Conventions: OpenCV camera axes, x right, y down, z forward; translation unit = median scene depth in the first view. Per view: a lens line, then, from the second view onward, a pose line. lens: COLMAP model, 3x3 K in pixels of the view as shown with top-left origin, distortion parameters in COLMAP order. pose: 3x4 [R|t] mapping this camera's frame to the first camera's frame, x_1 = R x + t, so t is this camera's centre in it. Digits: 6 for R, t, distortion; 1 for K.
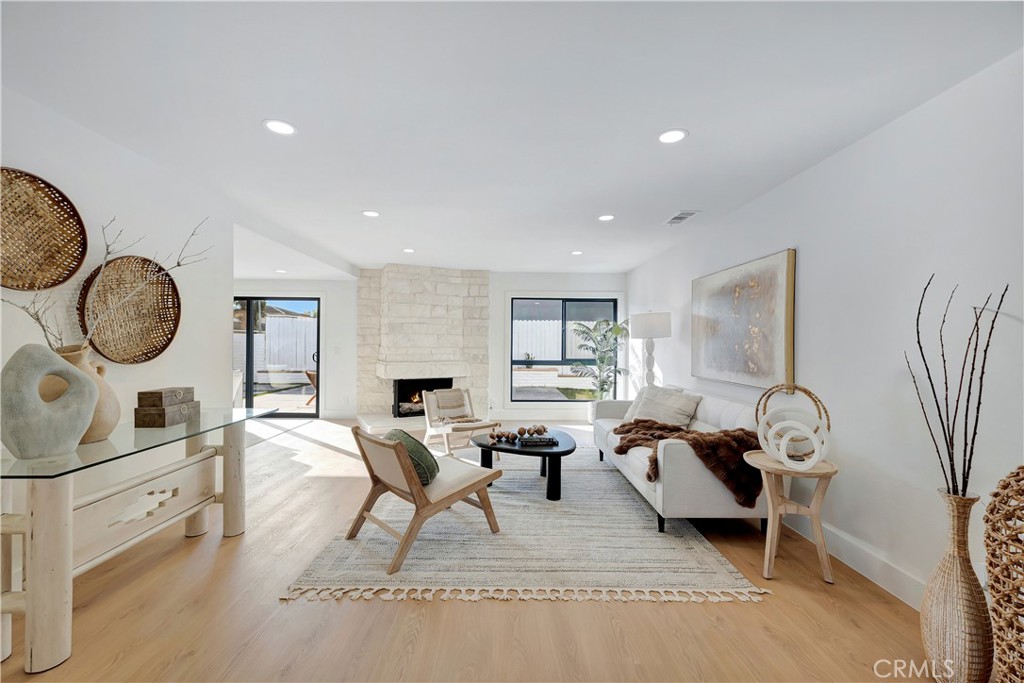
lens RADIAL K [[429.8, 0, 515.6], [0, 429.8, 338.3], [0, 0, 1]] dist [-0.000428, -0.000202]
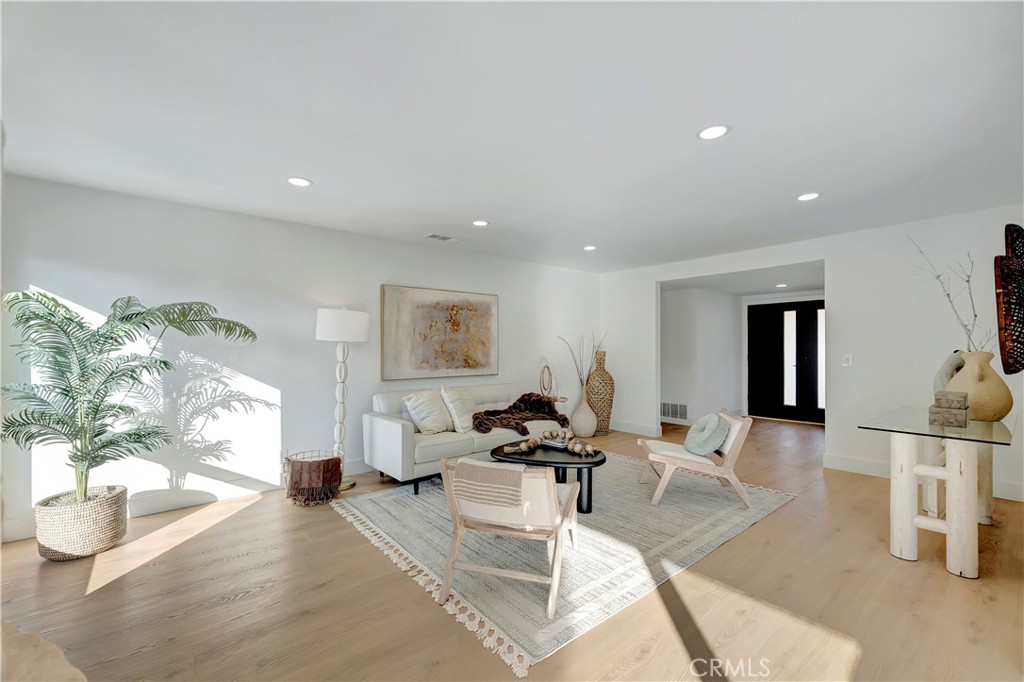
lens RADIAL K [[439.2, 0, 510.0], [0, 439.2, 347.2], [0, 0, 1]] dist [0.002013, 0.000158]
pose [[-0.627712, -0.001913, 0.778443, -0.704242], [-0.006327, 0.999976, -0.002645, 0.015142], [-0.778420, -0.006586, -0.627709, 1.800960]]
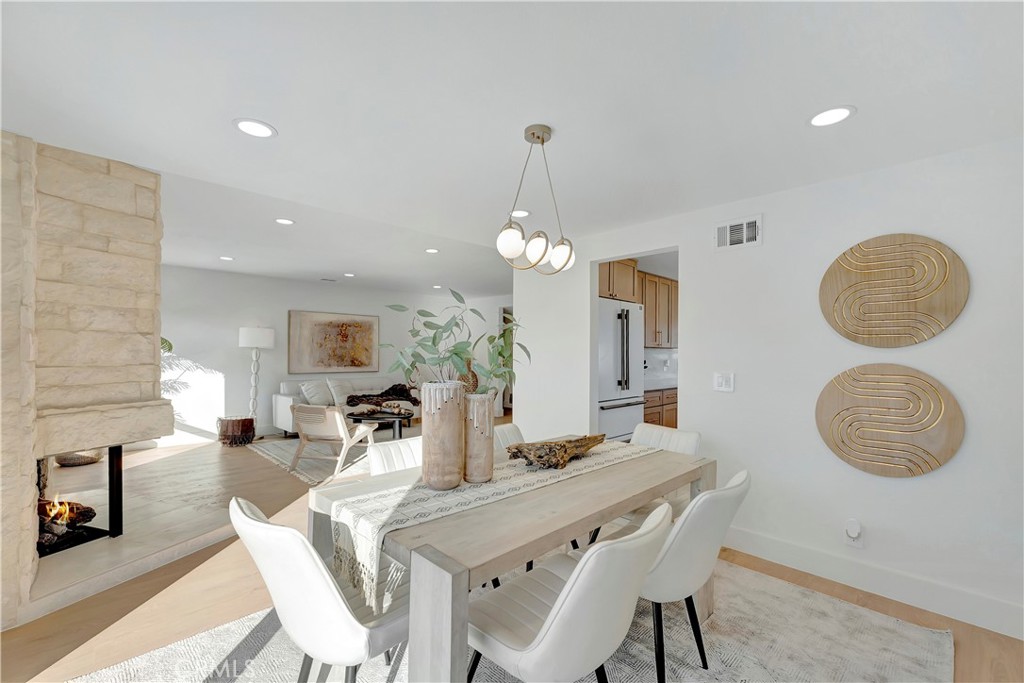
lens RADIAL K [[431.6, 0, 511.5], [0, 431.6, 357.2], [0, 0, 1]] dist [0.000908, 0.000029]
pose [[-0.698598, -0.014744, 0.715362, -1.524314], [-0.015954, 0.999860, 0.005028, 0.013013], [-0.715336, -0.007900, -0.698736, 1.913952]]
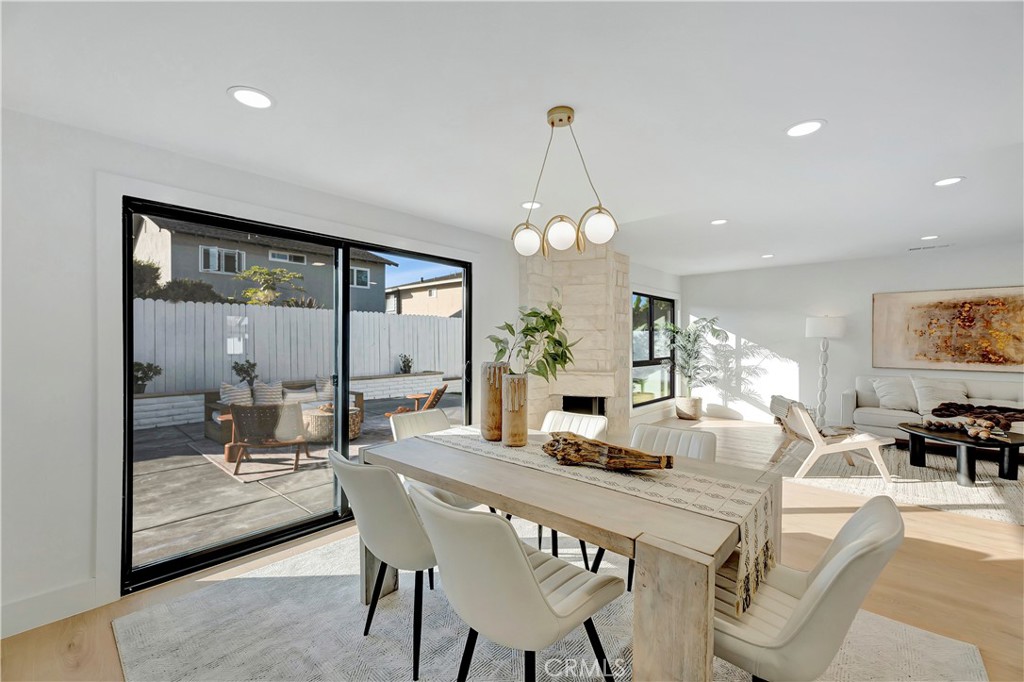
lens RADIAL K [[429.8, 0, 515.6], [0, 429.8, 337.8], [0, 0, 1]] dist [-0.000428, -0.000202]
pose [[0.664630, 0.002886, 0.747167, -1.593623], [-0.008283, 0.999960, 0.003505, 0.004229], [-0.747127, -0.008518, 0.664627, 1.211947]]
